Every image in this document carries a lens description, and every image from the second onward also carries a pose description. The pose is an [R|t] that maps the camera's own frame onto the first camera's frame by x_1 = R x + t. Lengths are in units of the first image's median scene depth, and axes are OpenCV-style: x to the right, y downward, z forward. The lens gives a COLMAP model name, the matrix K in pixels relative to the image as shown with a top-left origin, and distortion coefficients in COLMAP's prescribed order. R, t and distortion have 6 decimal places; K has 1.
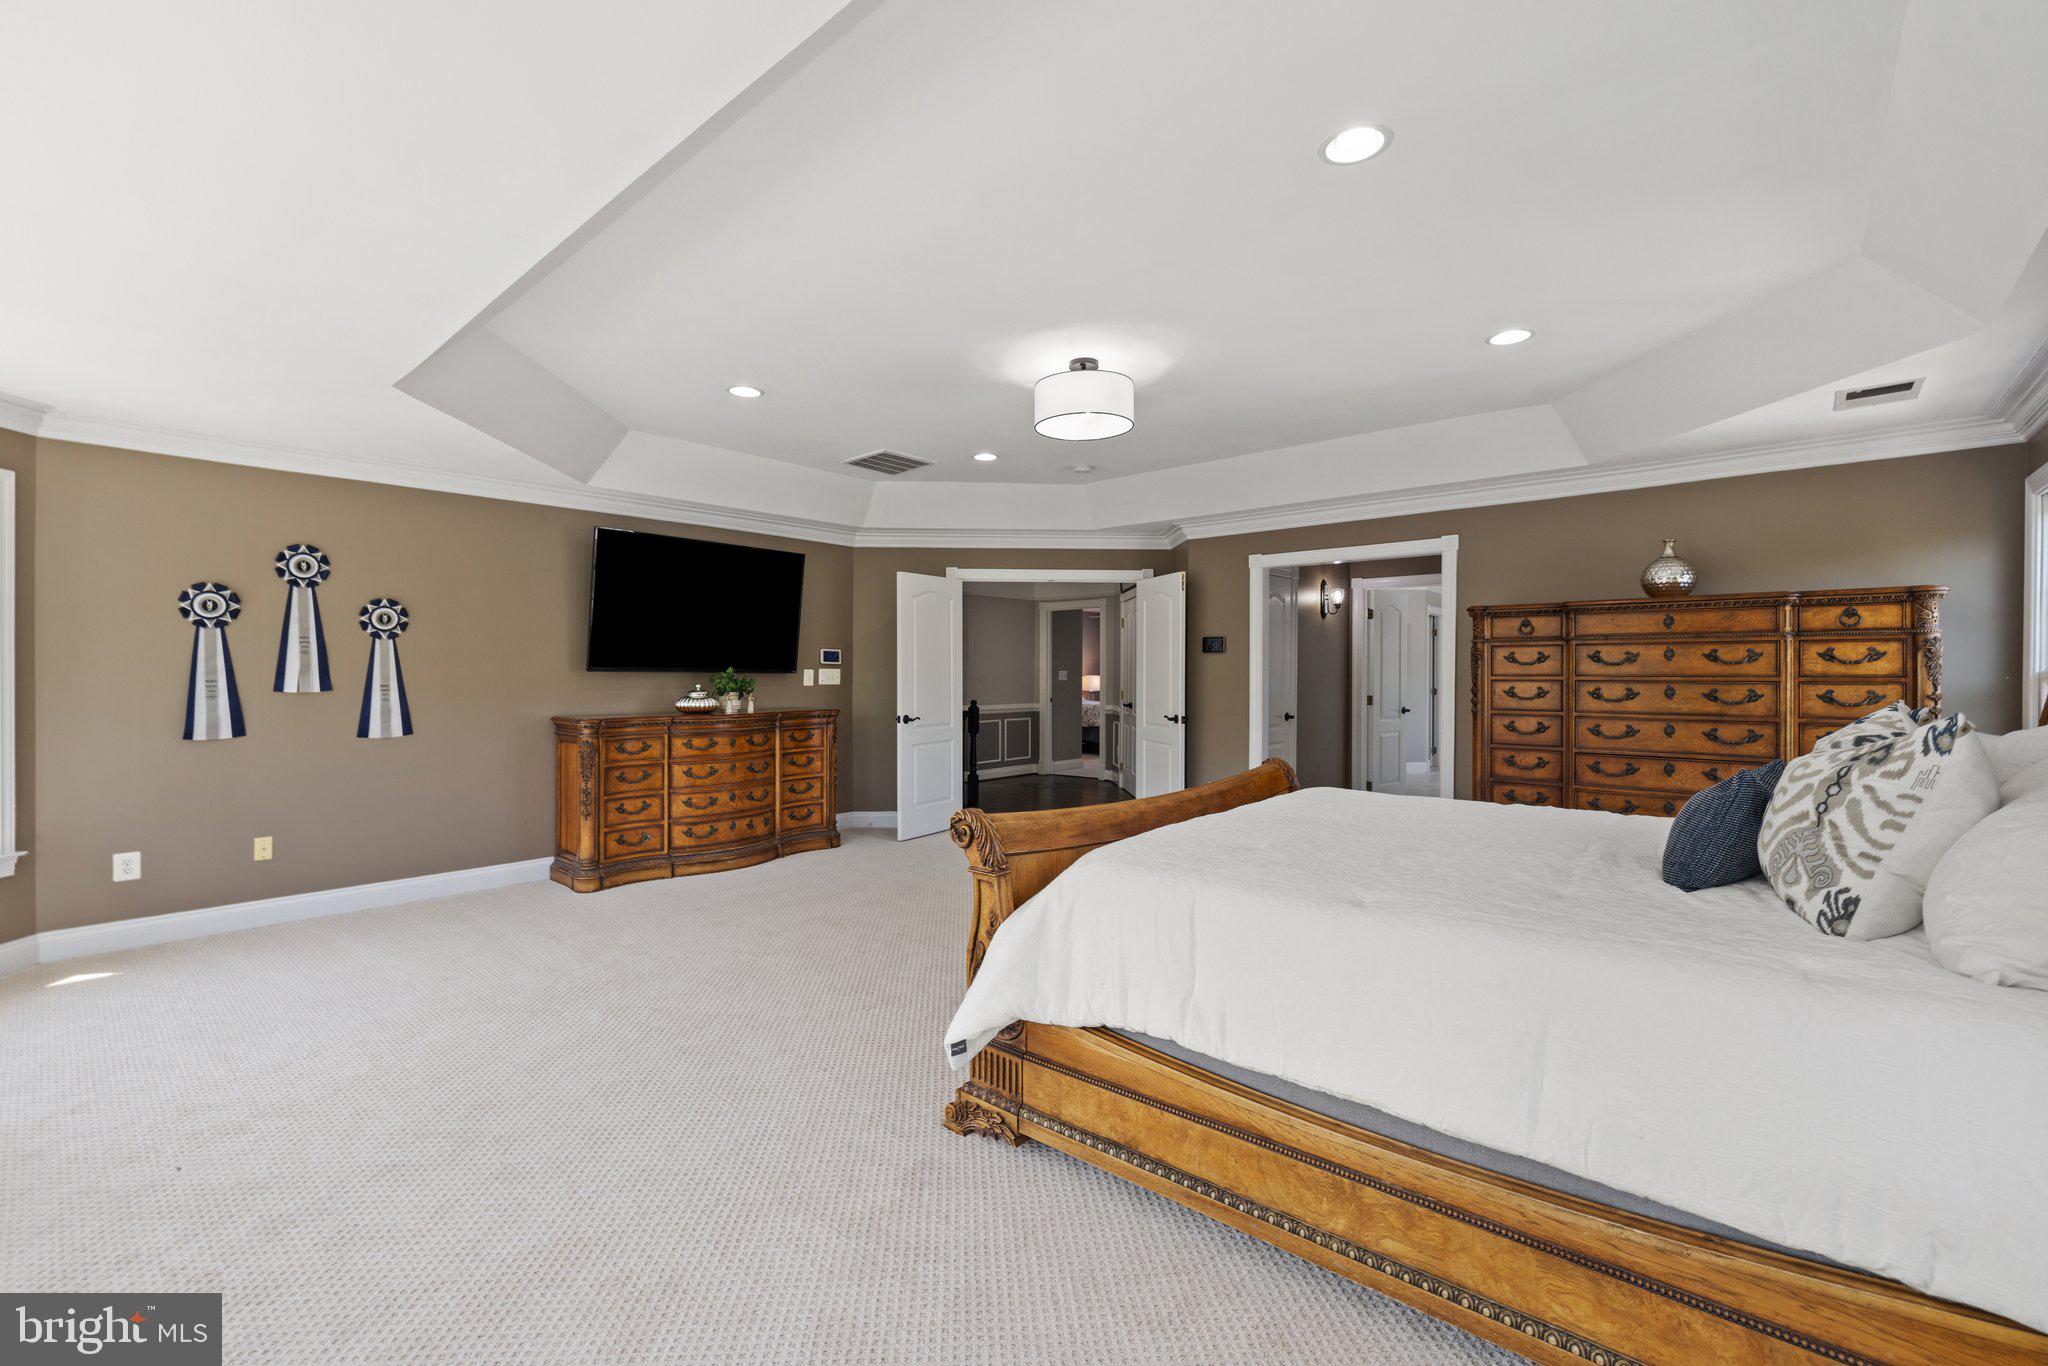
lens RADIAL K [[877.5, 0, 1007.5], [0, 877.5, 675.9], [0, 0, 1]] dist [0.003584, 0.000165]
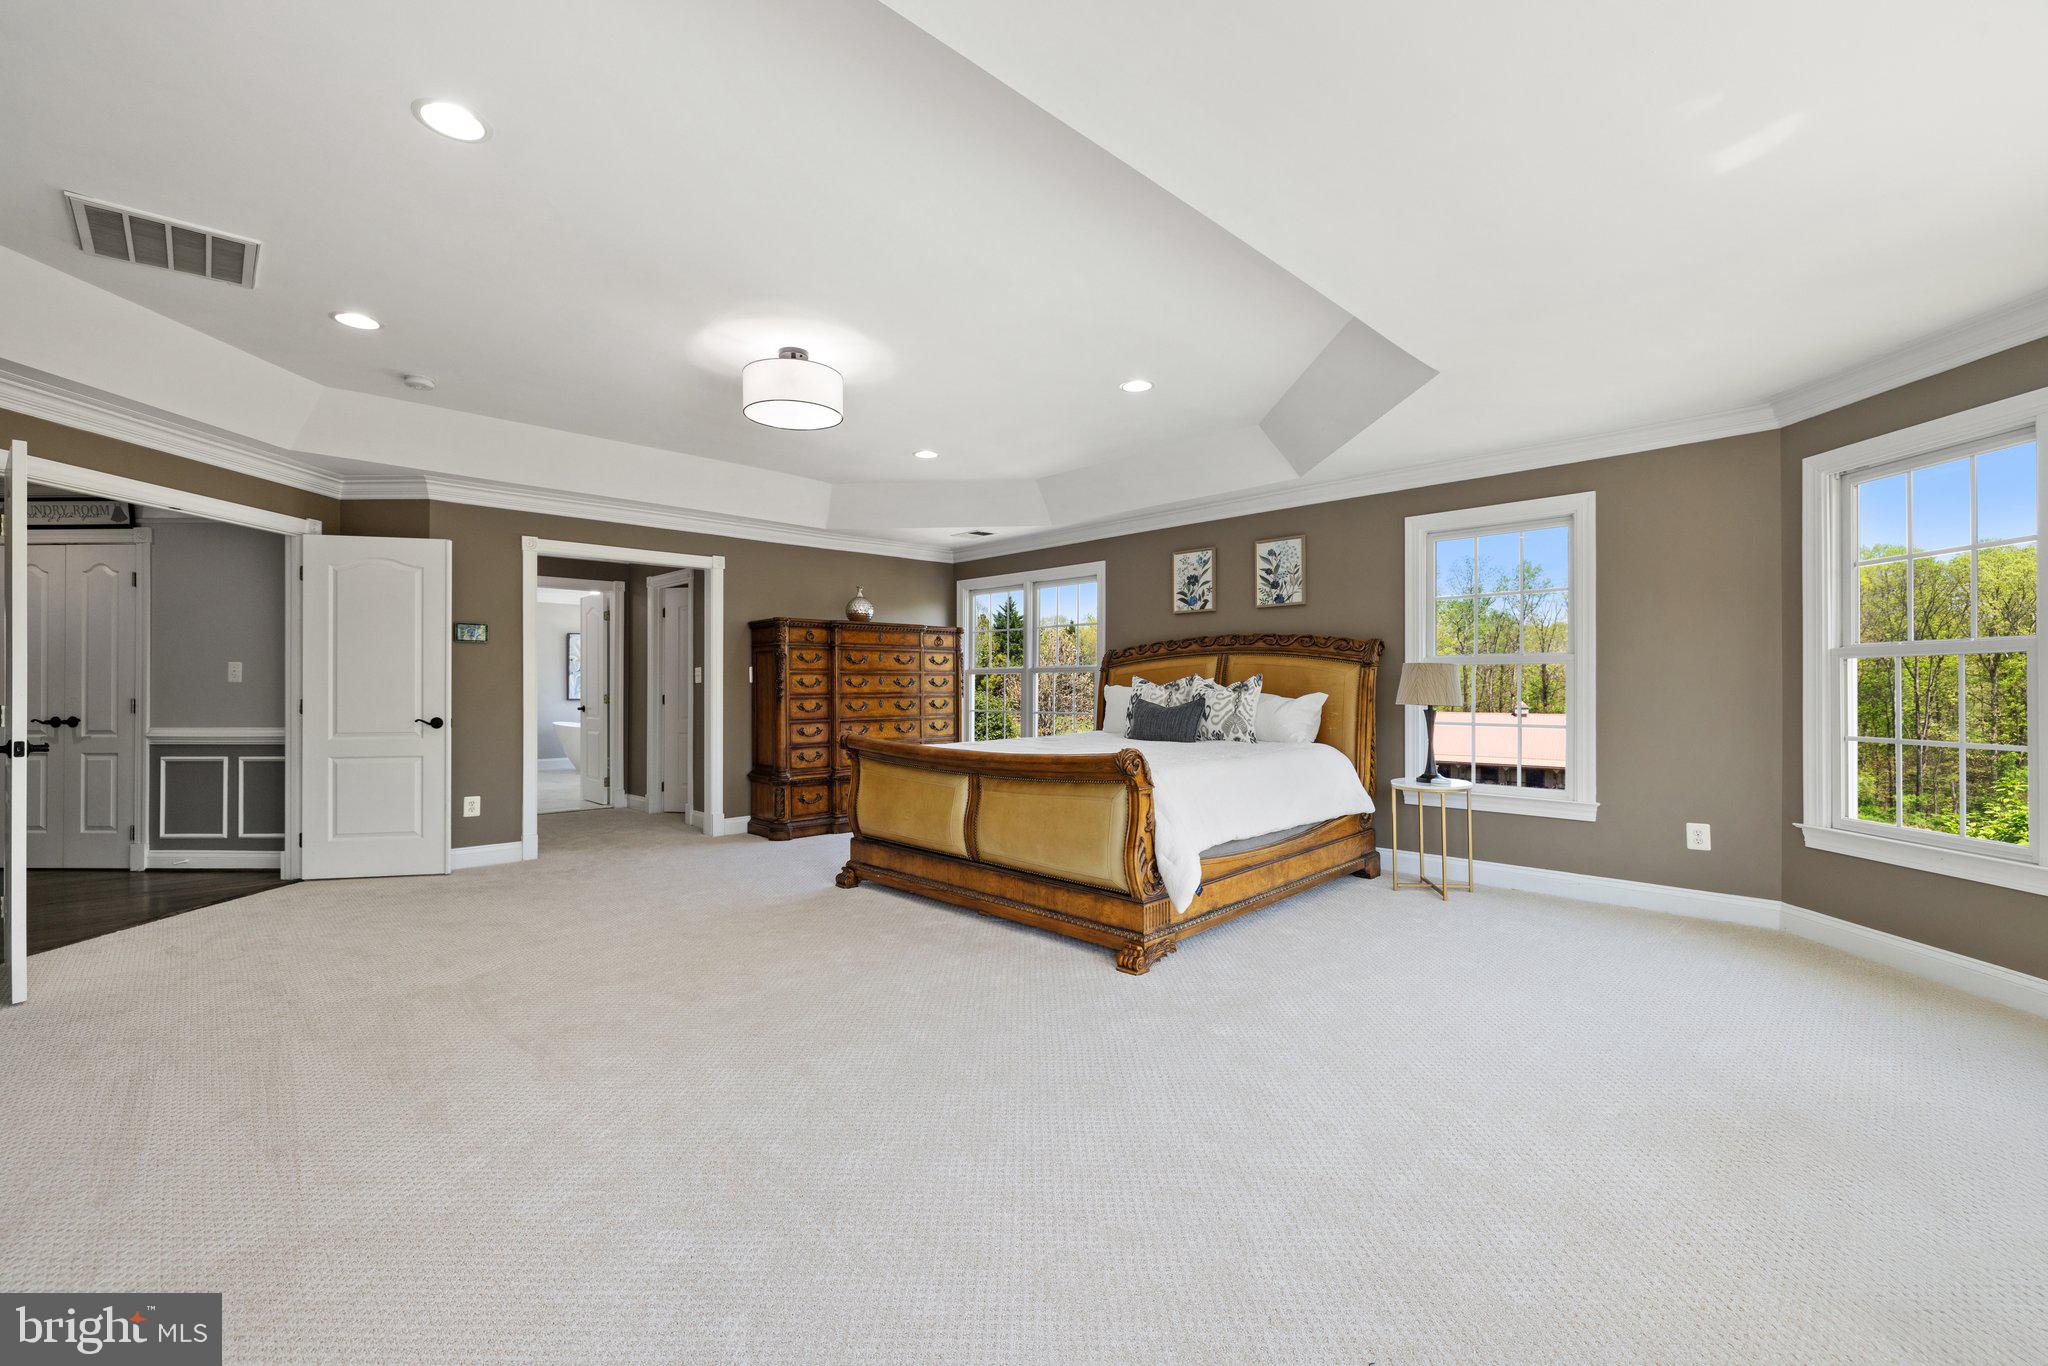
lens RADIAL K [[877.5, 0, 1011.1], [0, 877.5, 684.0], [0, 0, 1]] dist [0.003584, 0.000165]
pose [[0.057370, -0.000562, 0.998353, -0.833859], [0.008299, 0.999966, 0.000086, 0.025733], [-0.998319, 0.008280, 0.057372, 0.629239]]
